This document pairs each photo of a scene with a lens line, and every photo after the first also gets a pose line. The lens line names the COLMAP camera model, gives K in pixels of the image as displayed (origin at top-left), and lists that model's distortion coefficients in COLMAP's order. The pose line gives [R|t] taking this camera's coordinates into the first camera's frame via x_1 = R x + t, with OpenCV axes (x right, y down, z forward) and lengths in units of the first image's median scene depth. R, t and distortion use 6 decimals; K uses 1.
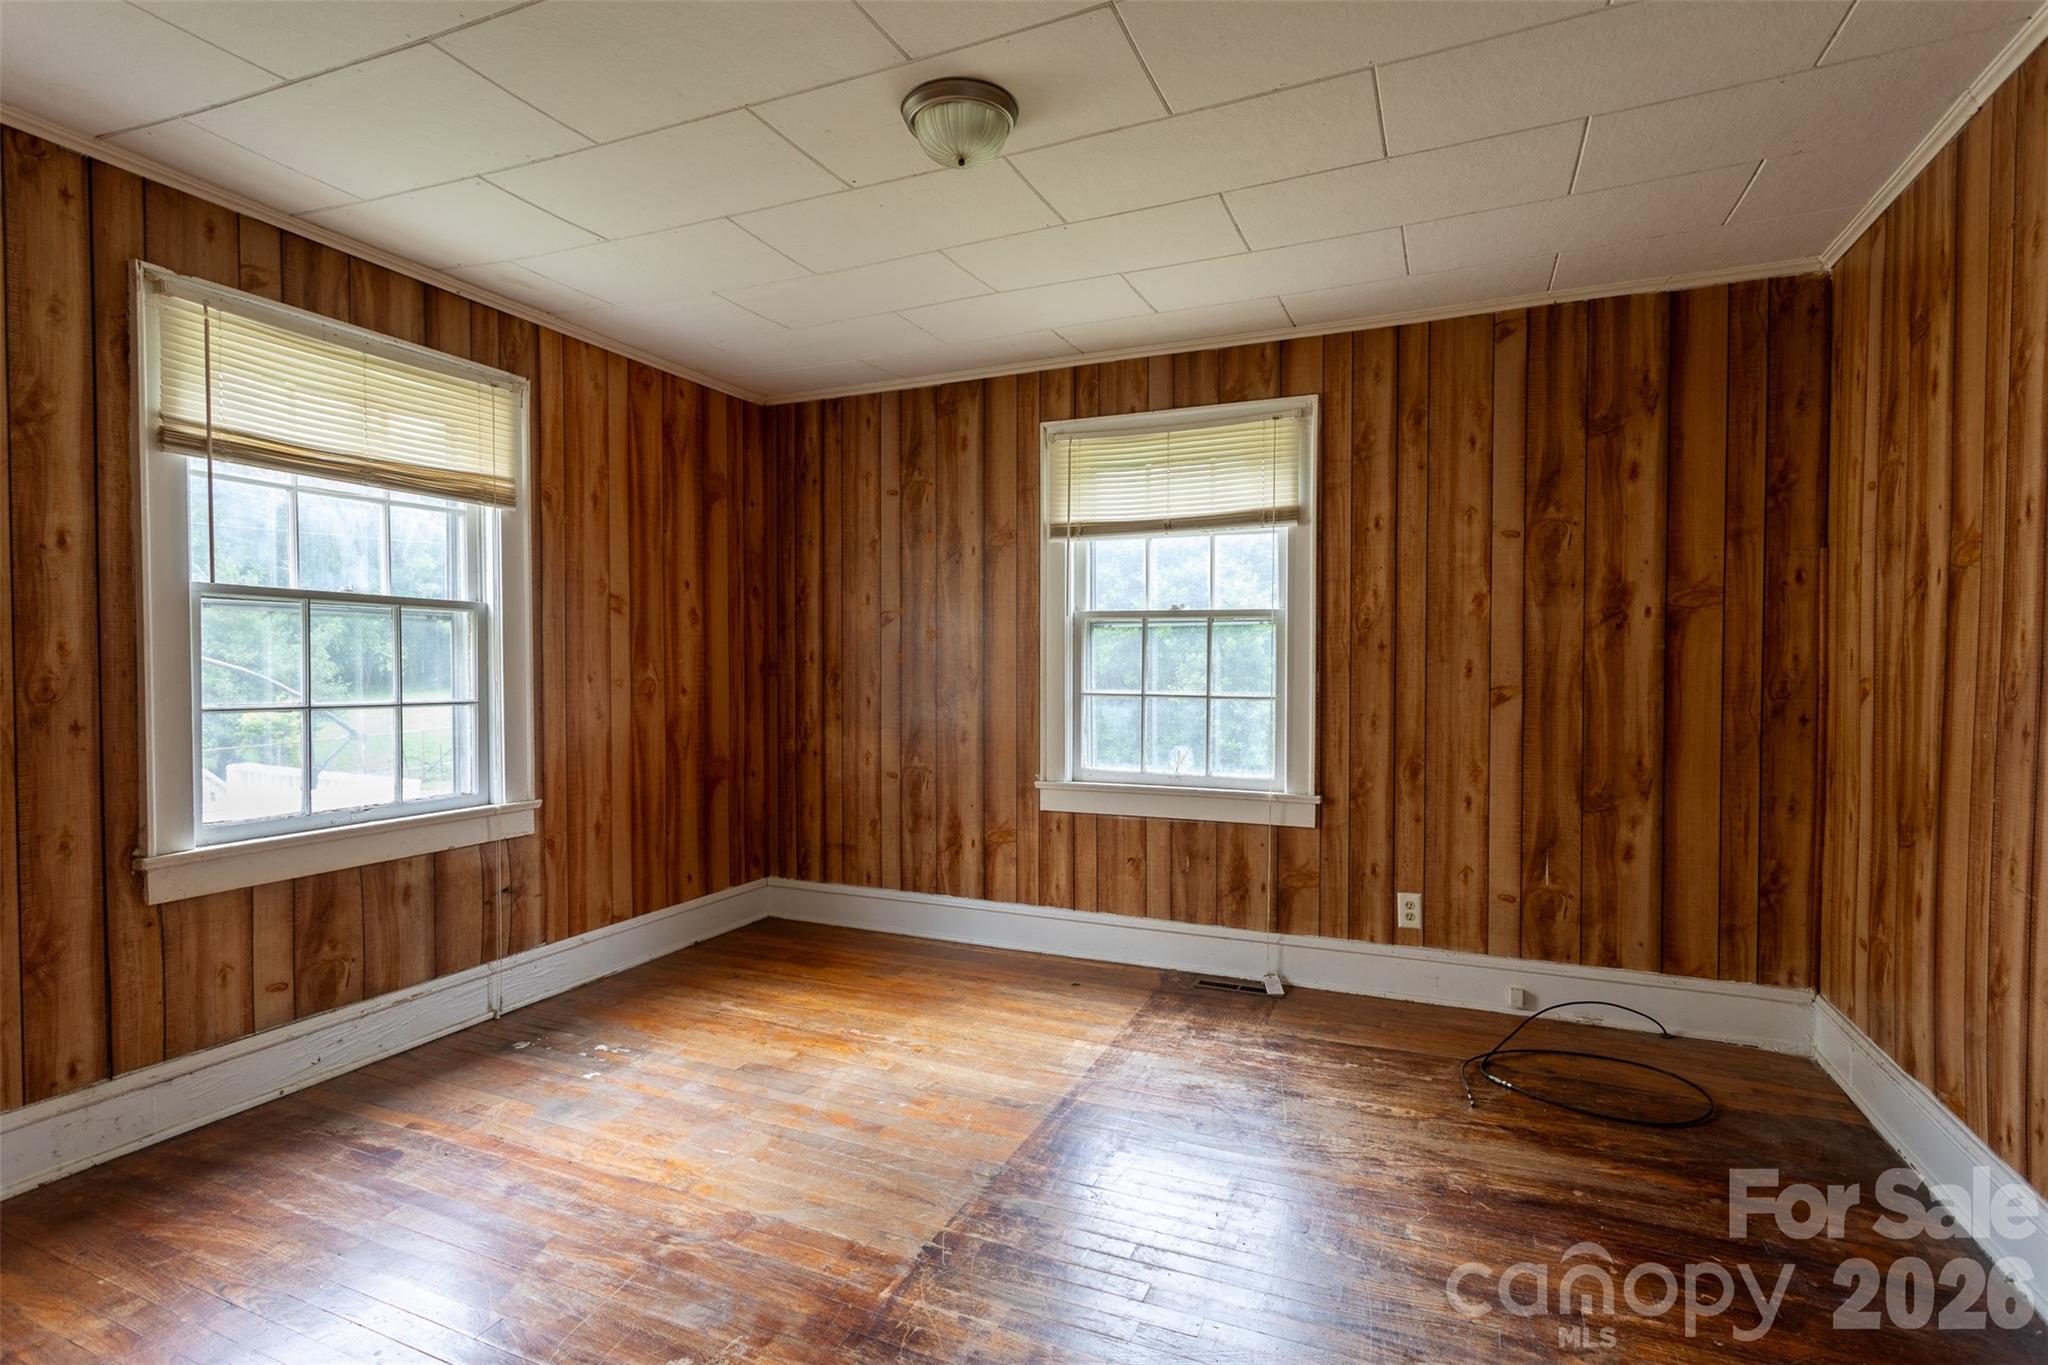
lens RADIAL K [[991.5, 0, 1030.5], [0, 991.5, 686.3], [0, 0, 1]] dist [0.008219, 0.001271]
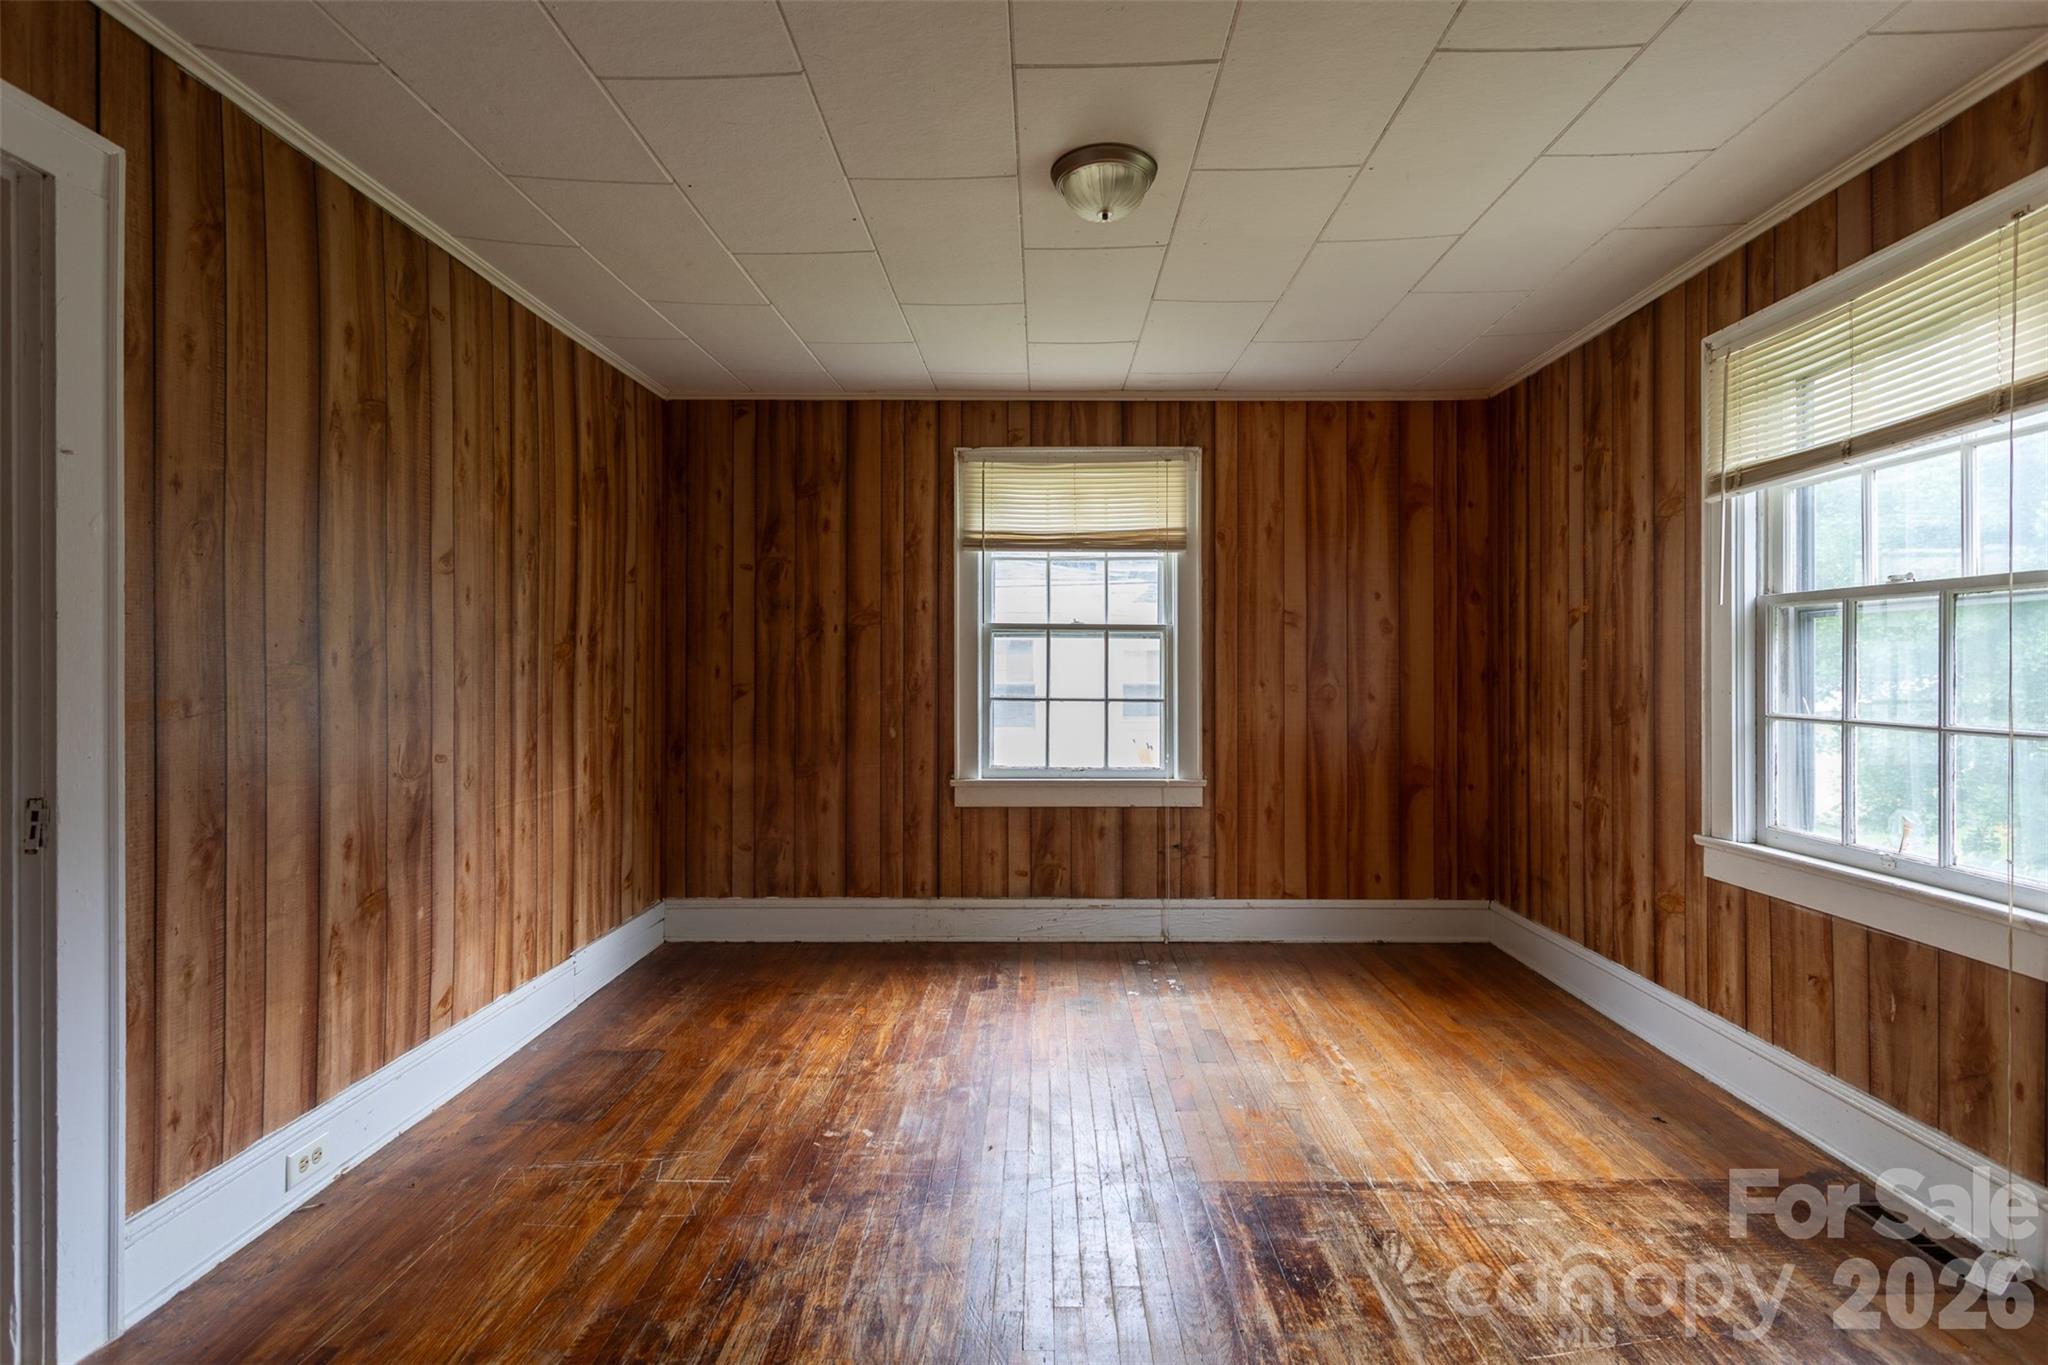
lens RADIAL K [[979.8, 0, 1032.3], [0, 979.8, 673.1], [0, 0, 1]] dist [0.002056, 0.001859]
pose [[0.383924, 0.002064, -0.923362, 0.524560], [-0.022241, 0.999728, -0.007012, -0.006545], [0.923097, 0.023228, 0.383866, 0.302937]]
